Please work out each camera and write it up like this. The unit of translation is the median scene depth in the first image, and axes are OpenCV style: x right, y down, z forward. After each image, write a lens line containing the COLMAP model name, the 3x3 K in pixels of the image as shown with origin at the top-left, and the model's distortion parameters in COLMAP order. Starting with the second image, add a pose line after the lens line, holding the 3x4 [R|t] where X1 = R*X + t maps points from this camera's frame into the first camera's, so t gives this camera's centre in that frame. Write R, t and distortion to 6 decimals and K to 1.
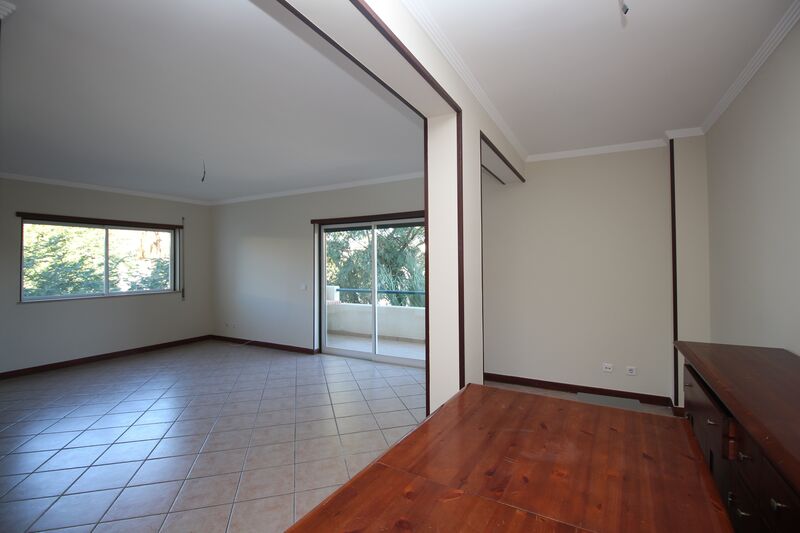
lens RADIAL K [[368.2, 0, 403.3], [0, 368.2, 257.0], [0, 0, 1]] dist [0.001714, -0.014843]
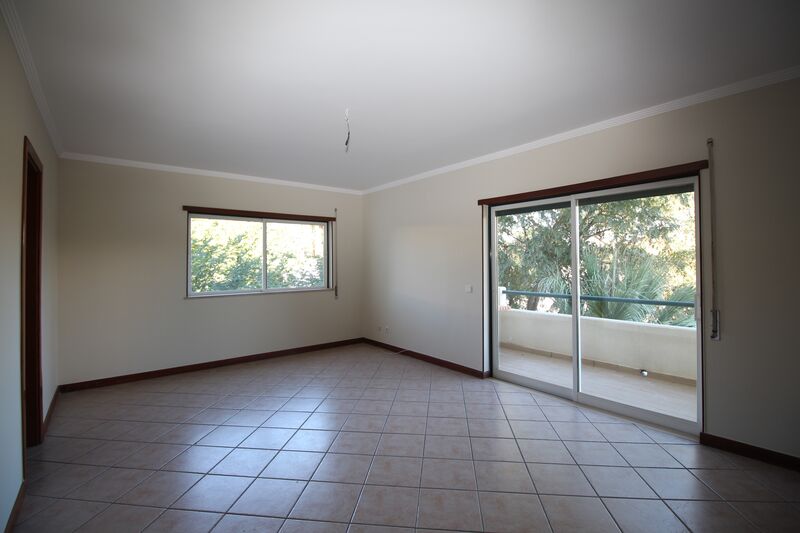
lens RADIAL K [[368.2, 0, 403.3], [0, 368.2, 257.0], [0, 0, 1]] dist [0.001714, -0.014843]
pose [[0.926400, -0.004262, -0.376516, -0.107512], [0.006428, 0.999969, 0.004497, 0.011516], [0.376485, -0.006586, 0.926399, 0.236330]]
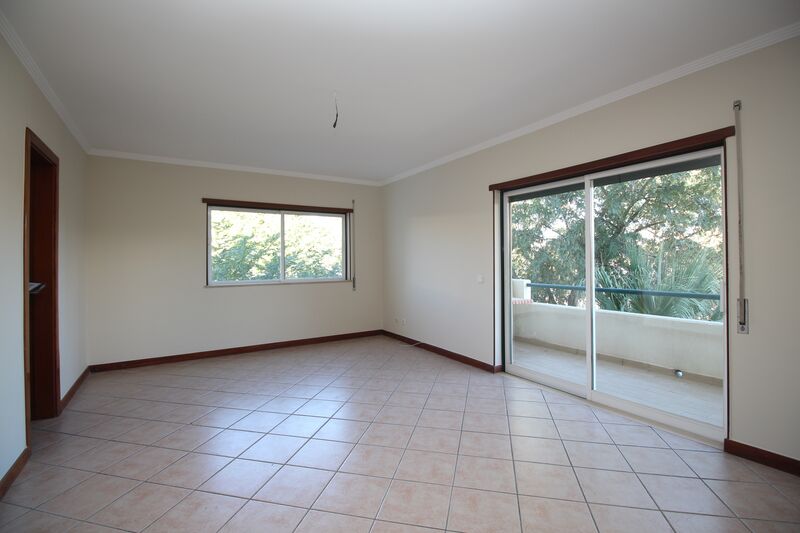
lens RADIAL K [[368.2, 0, 403.3], [0, 368.2, 257.0], [0, 0, 1]] dist [0.001714, -0.014843]
pose [[0.876461, -0.002845, -0.481465, -0.051246], [0.009201, 0.999899, 0.010842, 0.029116], [0.481385, -0.013932, 0.876398, 0.283392]]
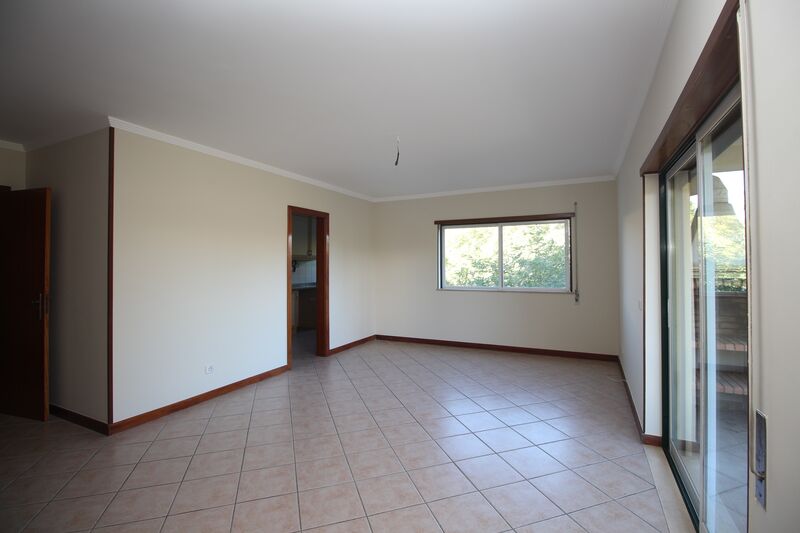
lens RADIAL K [[368.2, 0, 403.3], [0, 368.2, 257.0], [0, 0, 1]] dist [0.001714, -0.014843]
pose [[0.037780, -0.014370, -0.999183, 0.226583], [0.019082, 0.999725, -0.013656, 0.019516], [0.999104, -0.018551, 0.038044, 0.661828]]
